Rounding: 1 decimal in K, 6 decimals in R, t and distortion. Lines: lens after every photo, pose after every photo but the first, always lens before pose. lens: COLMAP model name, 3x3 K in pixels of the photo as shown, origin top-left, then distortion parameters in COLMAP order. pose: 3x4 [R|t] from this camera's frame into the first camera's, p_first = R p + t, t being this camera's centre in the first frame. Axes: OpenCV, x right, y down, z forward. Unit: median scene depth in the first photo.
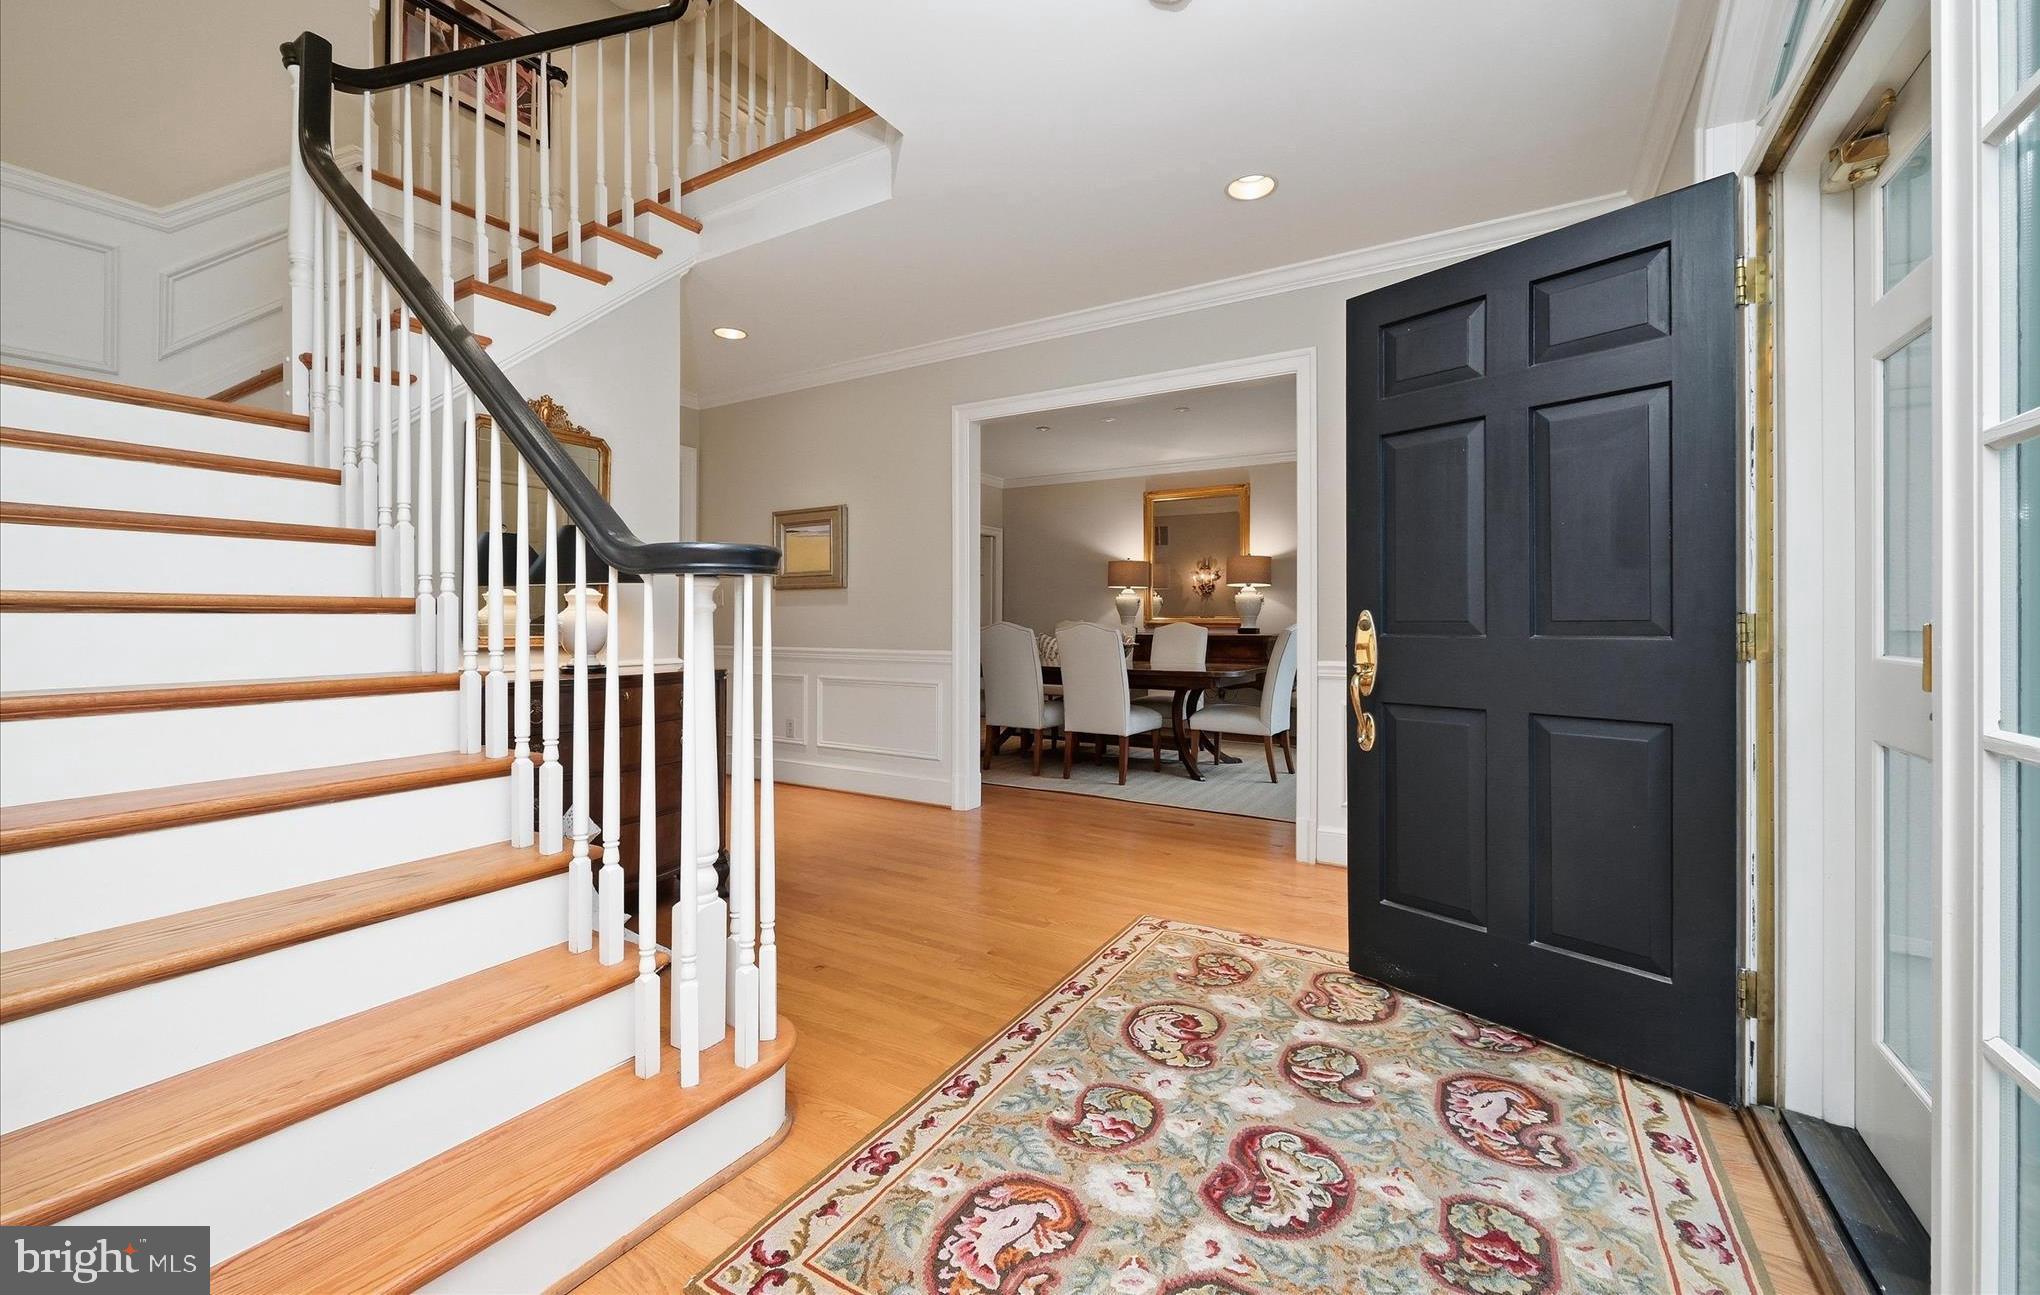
lens RADIAL K [[810.6, 0, 1022.2], [0, 810.6, 625.9], [0, 0, 1]] dist [-0.001926, -0.000101]
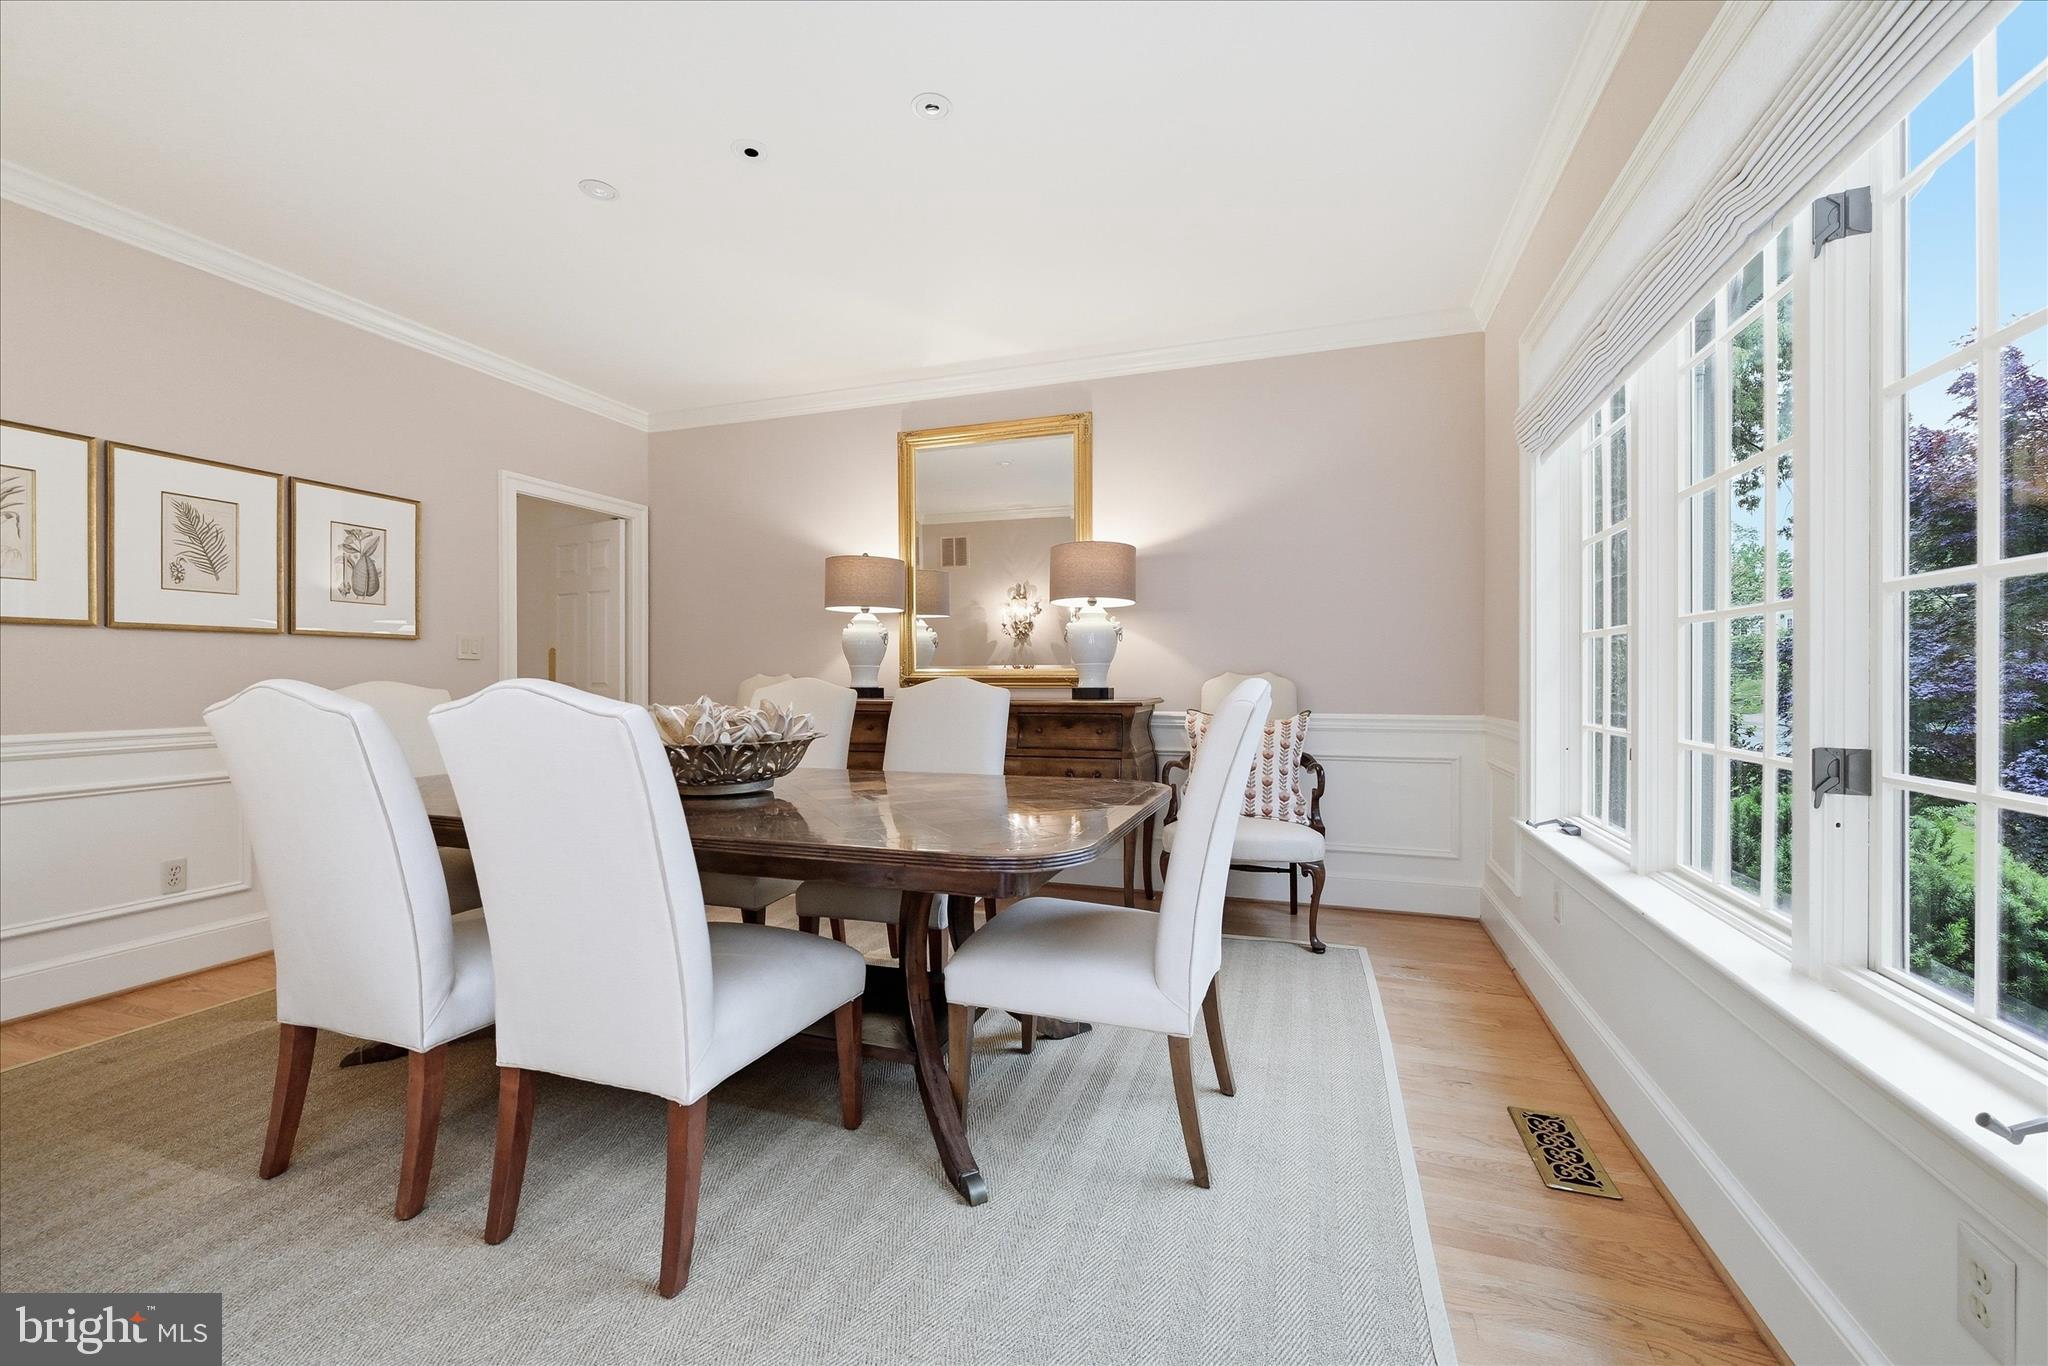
lens RADIAL K [[821.8, 0, 1023.1], [0, 821.8, 681.3], [0, 0, 1]] dist [0.002811, 0.000111]
pose [[0.977468, -0.007201, 0.210963, 0.218754], [0.007558, 0.999971, -0.000888, -0.001255], [-0.210951, 0.002462, 0.977494, 0.864325]]
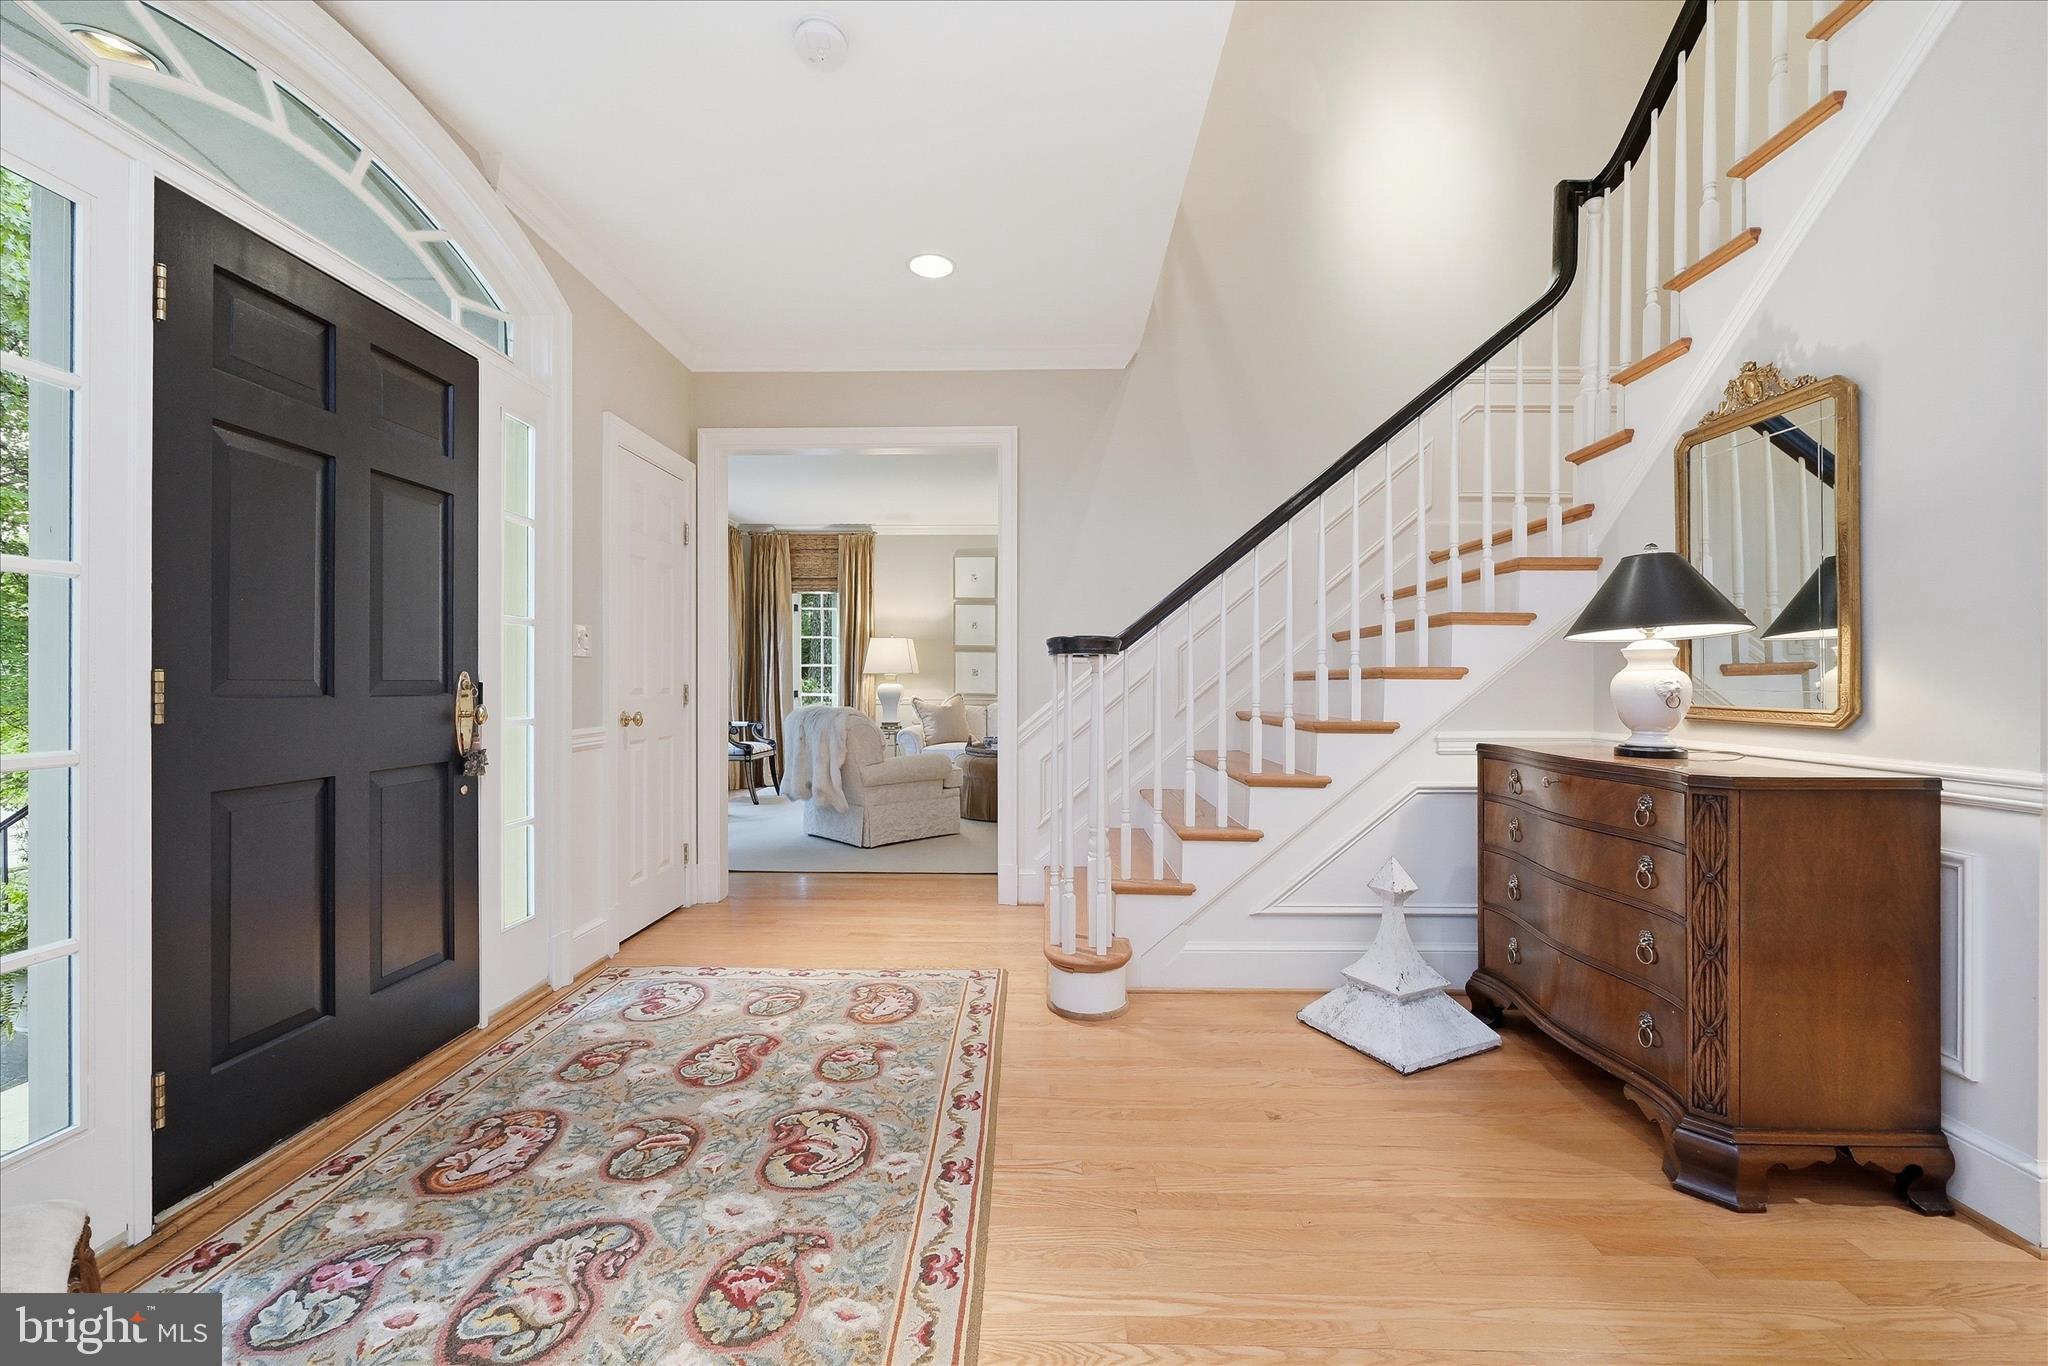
lens RADIAL K [[821.8, 0, 1036.0], [0, 821.8, 679.9], [0, 0, 1]] dist [0.002811, 0.000111]
pose [[-0.861926, -0.003008, -0.507025, 0.447643], [-0.004839, 0.999986, 0.002293, -0.012466], [0.507011, 0.004430, -0.861928, 1.934959]]
